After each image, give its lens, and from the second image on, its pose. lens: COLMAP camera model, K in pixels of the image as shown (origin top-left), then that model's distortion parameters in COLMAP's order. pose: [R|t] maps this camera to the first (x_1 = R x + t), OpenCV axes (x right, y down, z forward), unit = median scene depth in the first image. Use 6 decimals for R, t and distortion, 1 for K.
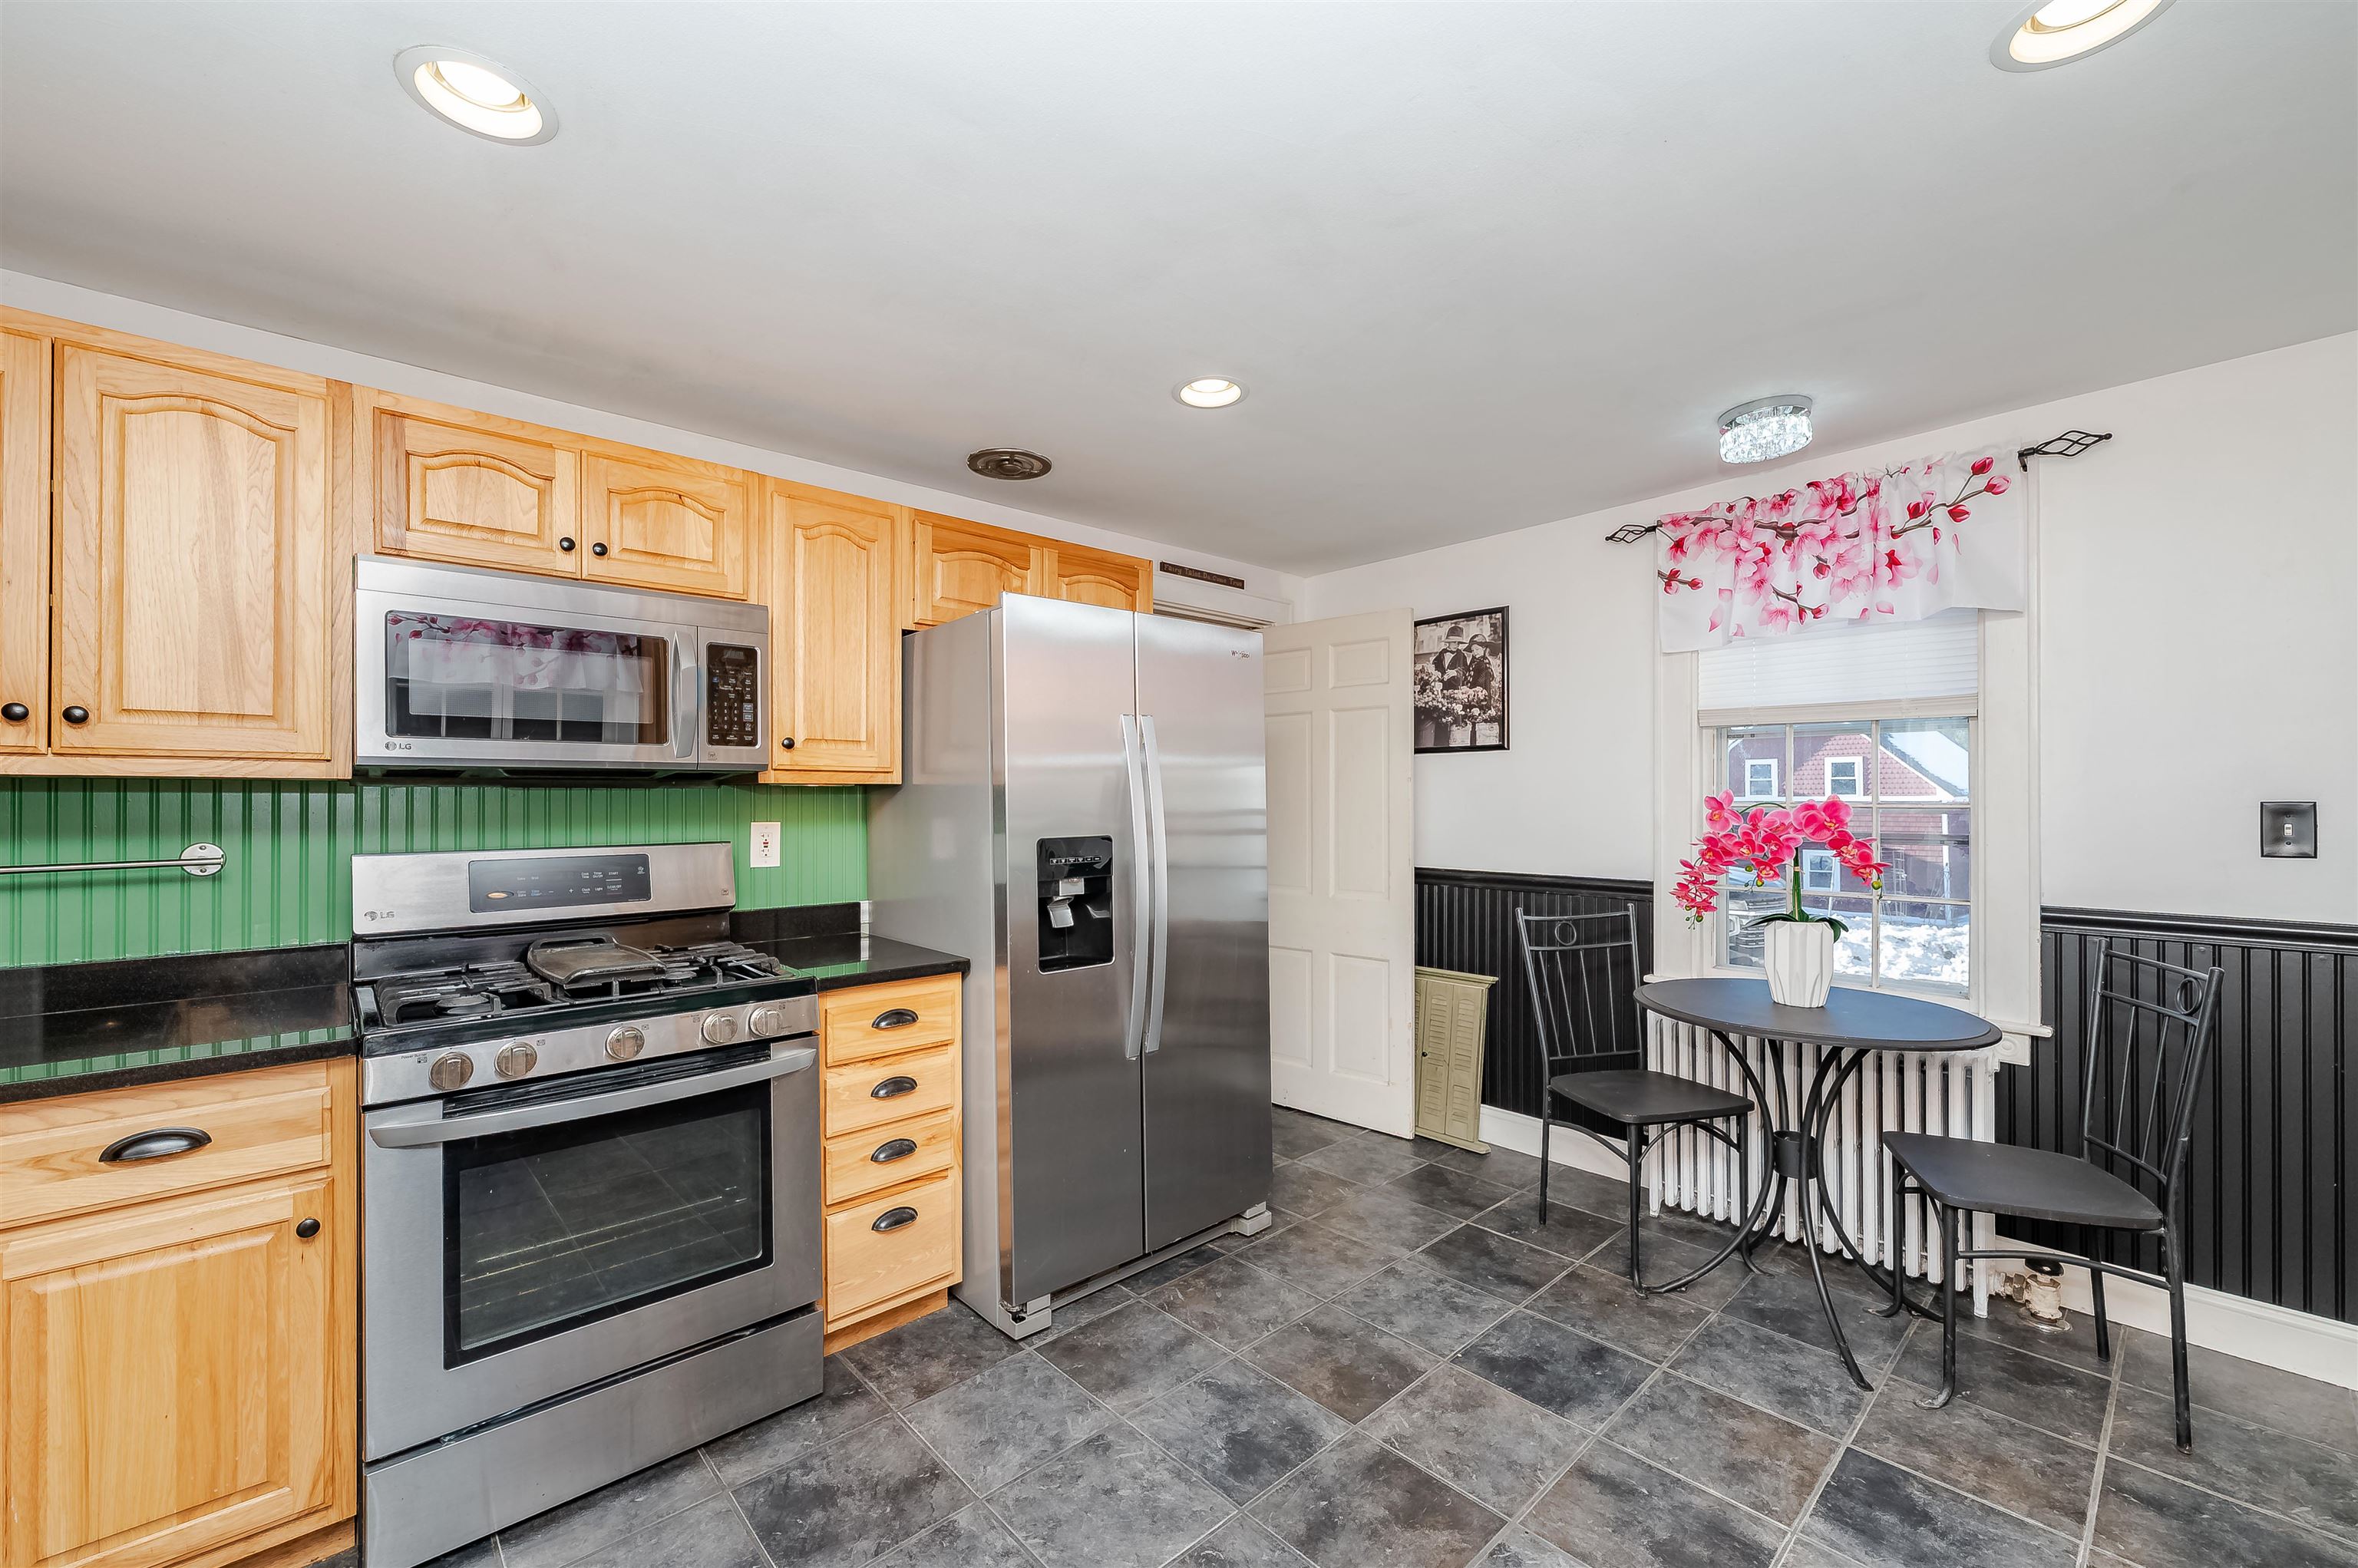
lens RADIAL K [[939.8, 0, 1140.0], [0, 939.8, 820.9], [0, 0, 1]] dist [-0.002166, 0.000912]
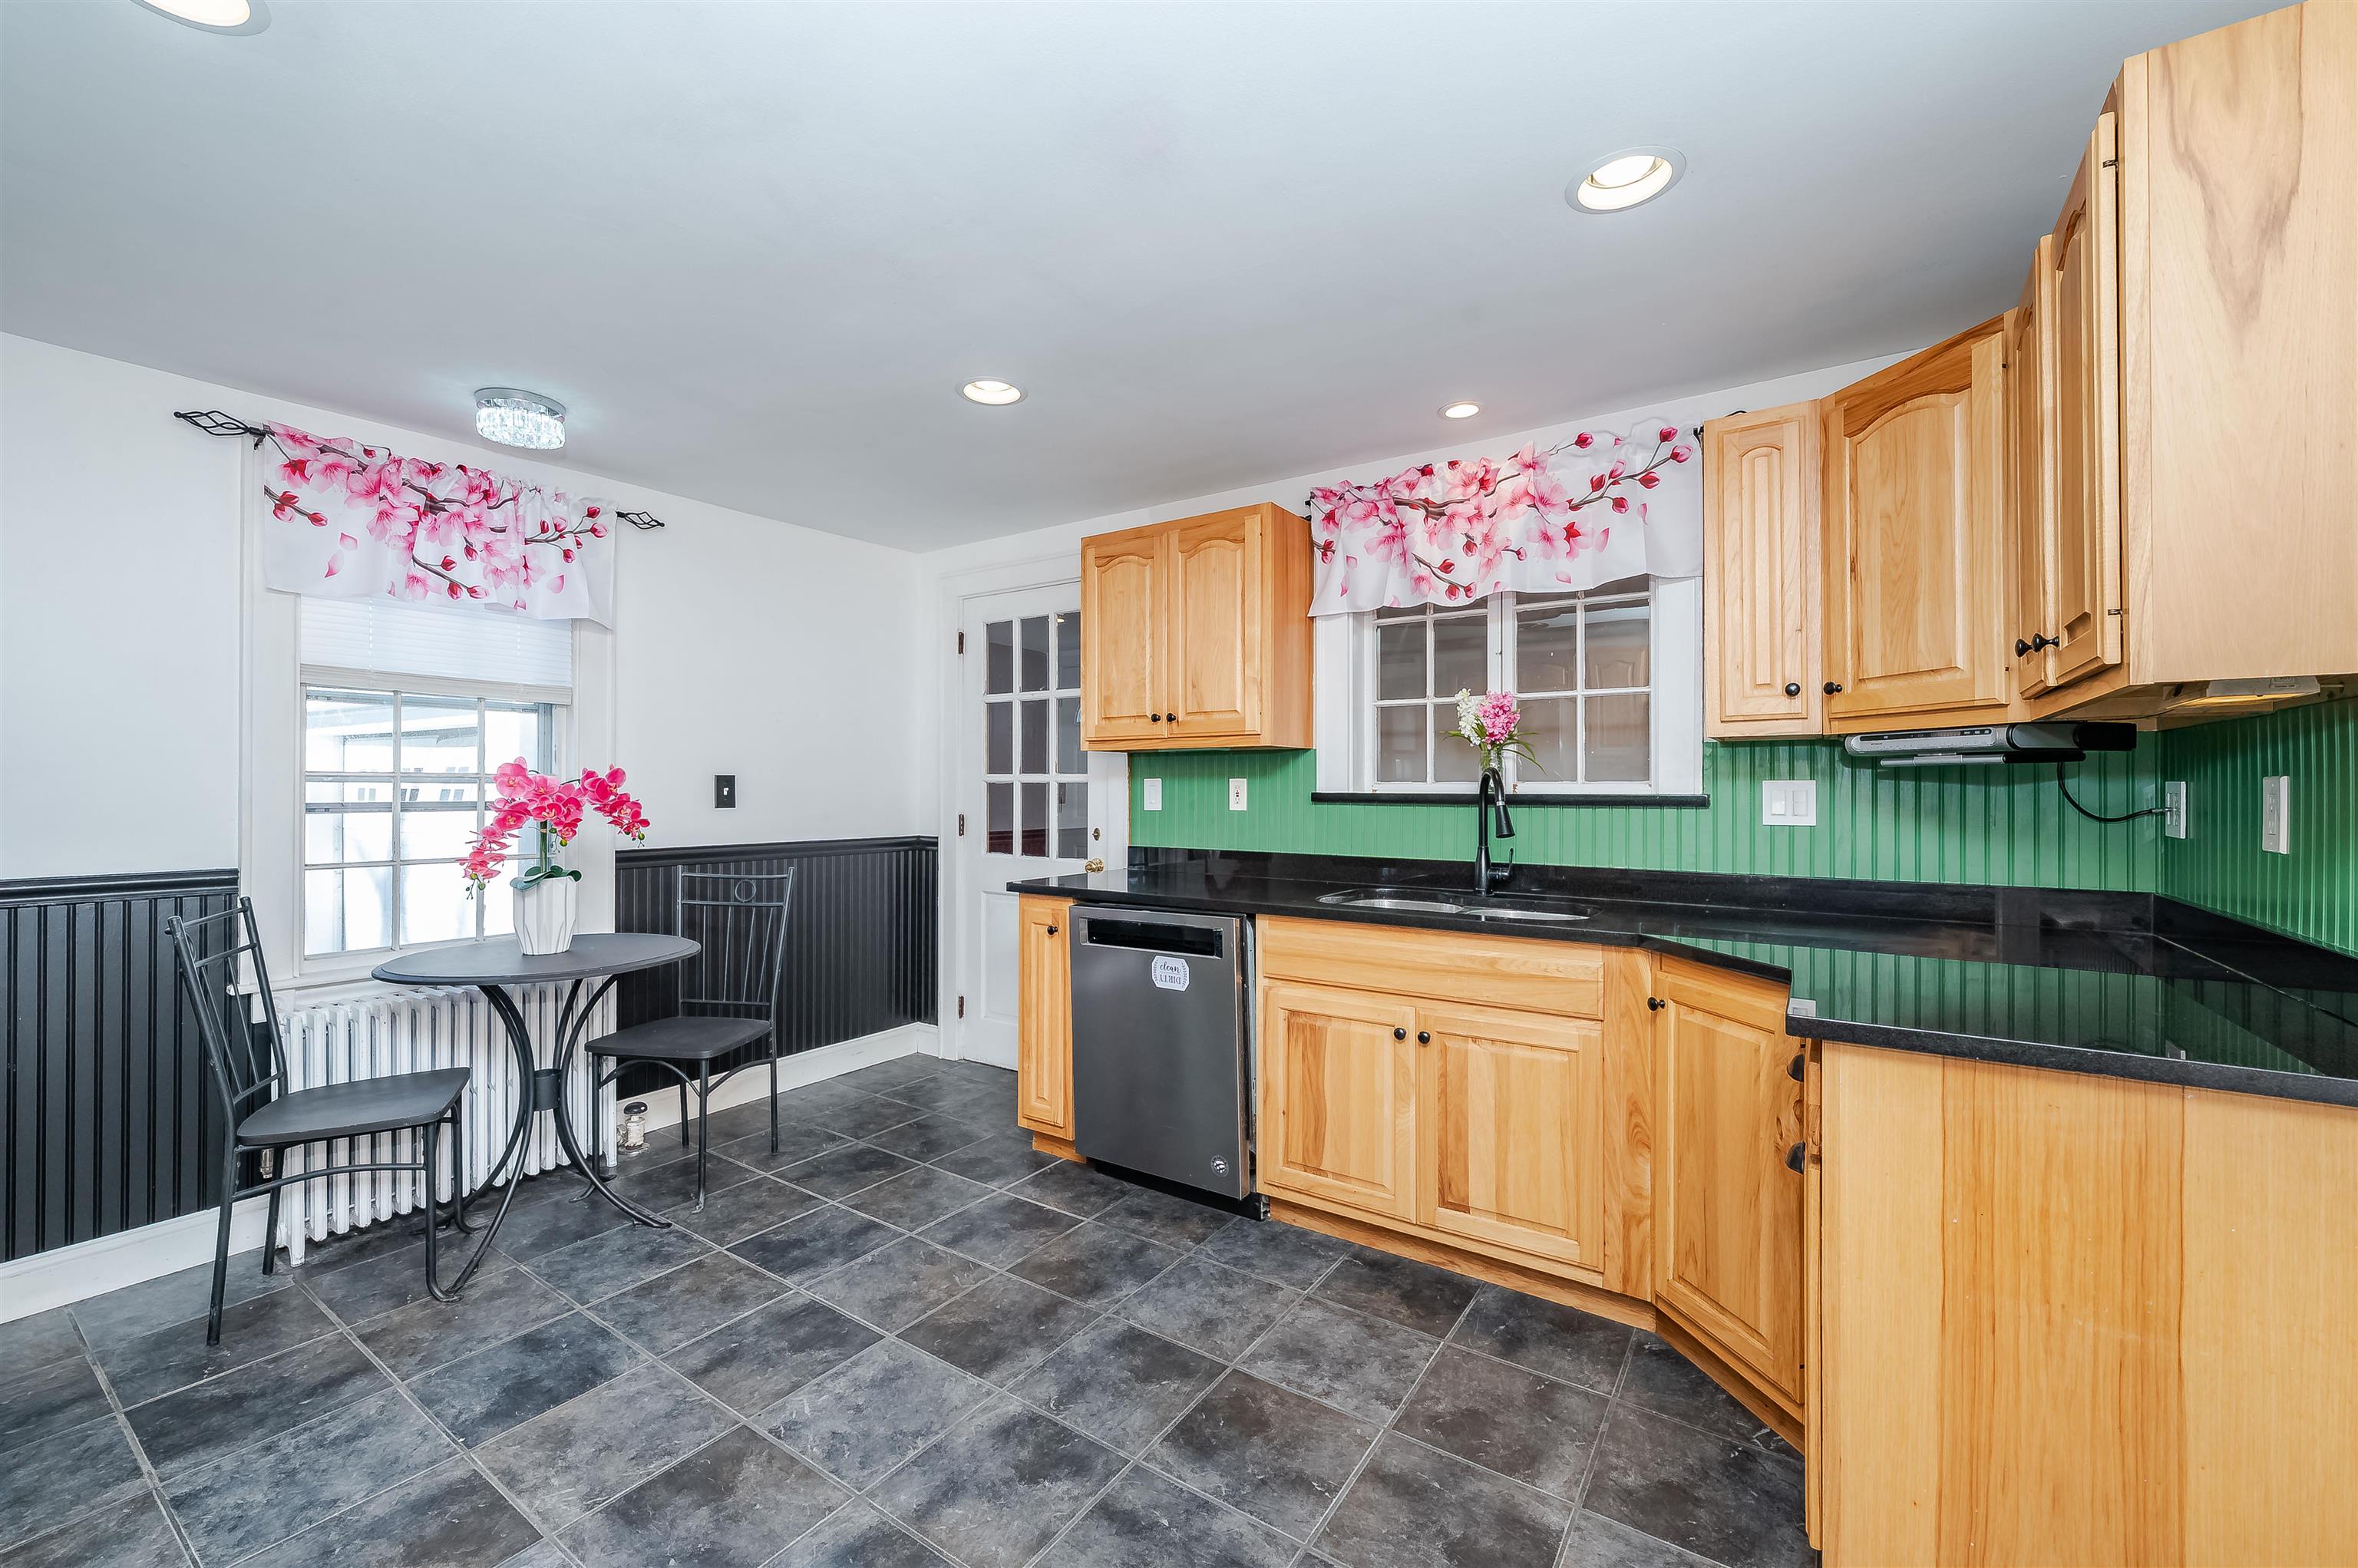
lens RADIAL K [[939.8, 0, 1188.5], [0, 939.8, 779.7], [0, 0, 1]] dist [-0.002166, 0.000912]
pose [[-0.261432, 0.010432, 0.965166, -0.618645], [0.014617, 0.999870, -0.006848, 0.011483], [-0.965111, 0.012317, -0.261550, 0.600656]]
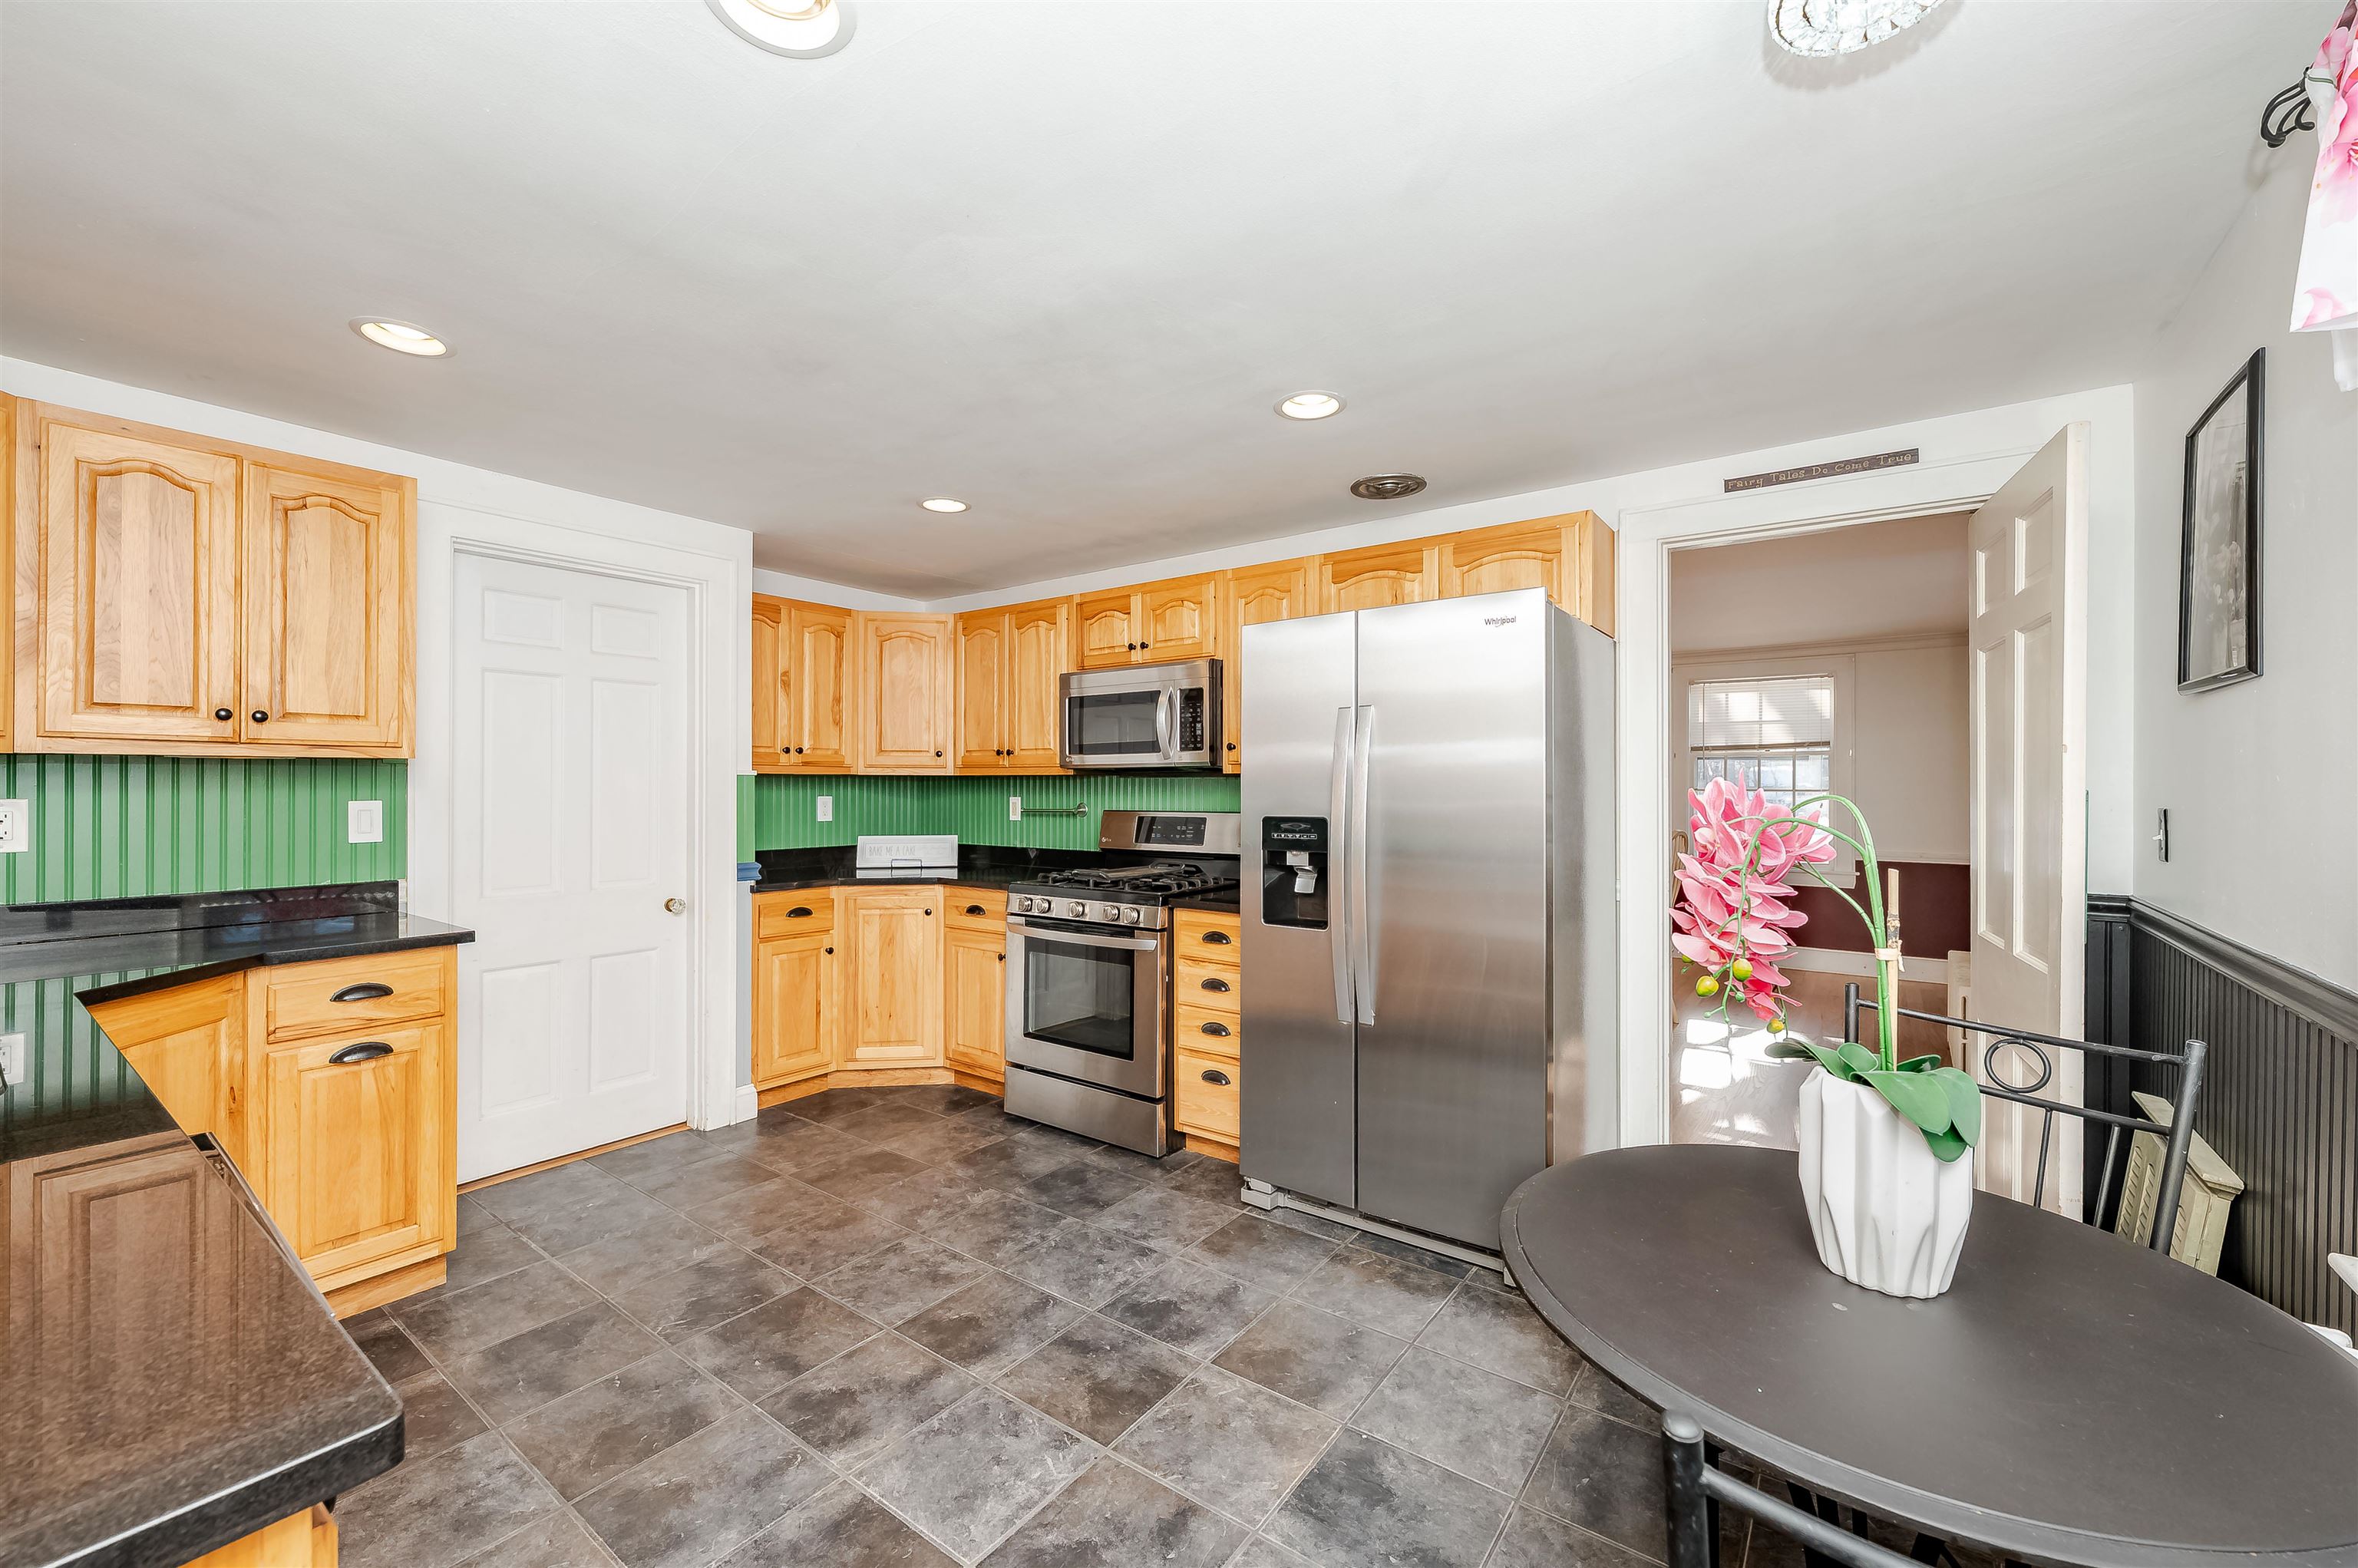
lens RADIAL K [[939.8, 0, 1181.1], [0, 939.8, 785.7], [0, 0, 1]] dist [-0.002166, 0.000912]
pose [[0.212420, 0.007561, -0.977149, 1.143144], [-0.017750, 0.999835, 0.003878, -0.025917], [0.977017, 0.016520, 0.212519, 0.647256]]
